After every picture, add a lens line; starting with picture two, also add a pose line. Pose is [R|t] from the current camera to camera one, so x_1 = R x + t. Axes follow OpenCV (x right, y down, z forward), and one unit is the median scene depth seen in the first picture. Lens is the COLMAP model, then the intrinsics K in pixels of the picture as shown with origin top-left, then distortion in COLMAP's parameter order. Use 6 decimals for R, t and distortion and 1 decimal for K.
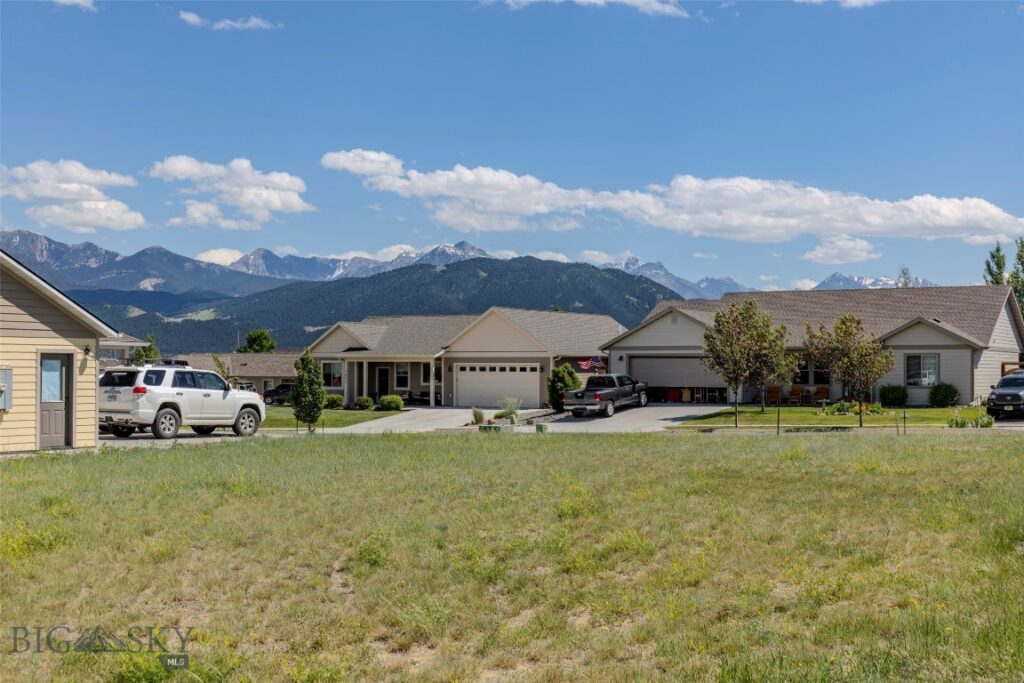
lens RADIAL K [[1374.5, 0, 507.6], [0, 1374.5, 314.5], [0, 0, 1]] dist [-0.001685, 0.000000]
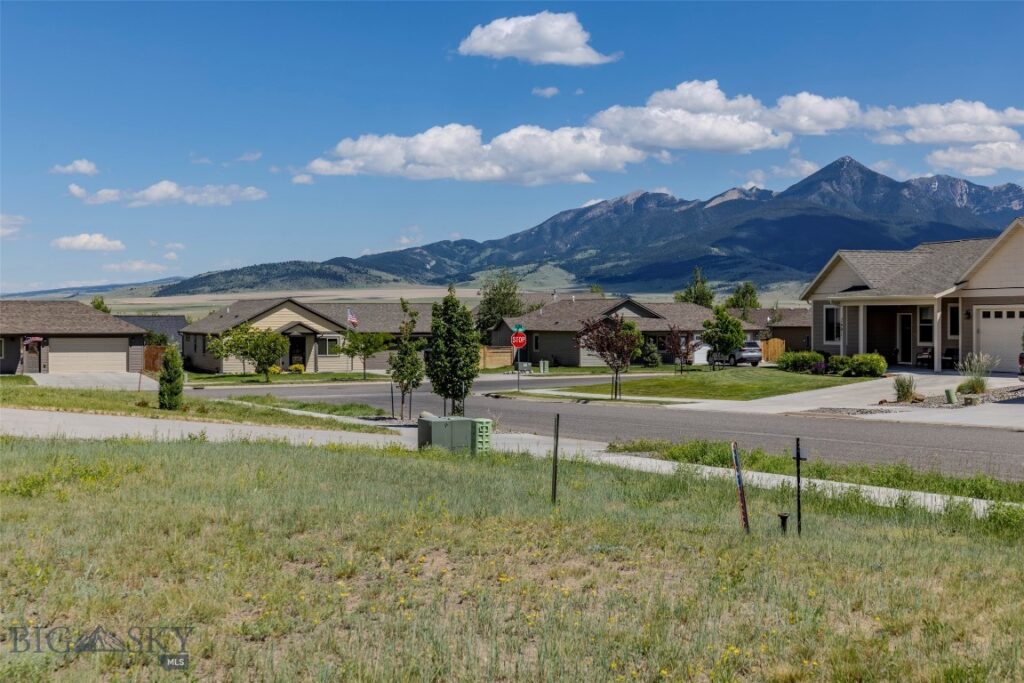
lens RADIAL K [[1403.8, 0, 519.1], [0, 1403.8, 301.7], [0, 0, 1]] dist [-0.048557, 0.000000]
pose [[0.785849, -0.014682, -0.618244, 0.245911], [0.031962, 0.999346, 0.016895, 0.017785], [0.617592, -0.033037, 0.785804, 0.398584]]
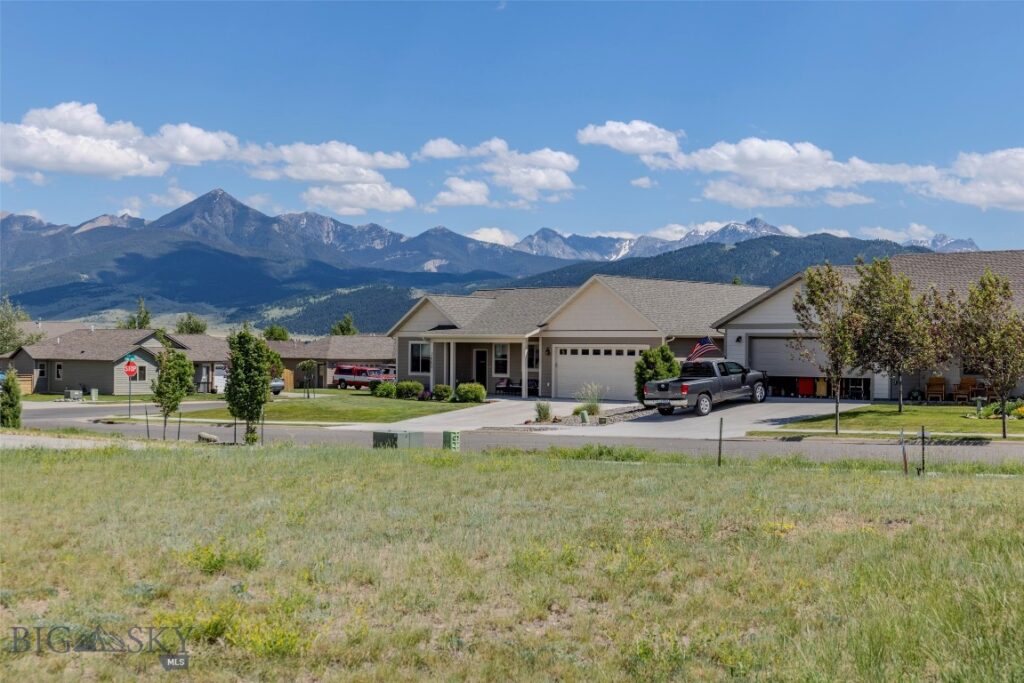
lens RADIAL K [[1403.8, 0, 521.8], [0, 1403.8, 357.2], [0, 0, 1]] dist [-0.048557, 0.000000]
pose [[0.978095, 0.007343, -0.208032, 0.138603], [0.001578, 0.999087, 0.042686, 0.008754], [0.208155, -0.042080, 0.977190, 0.219038]]
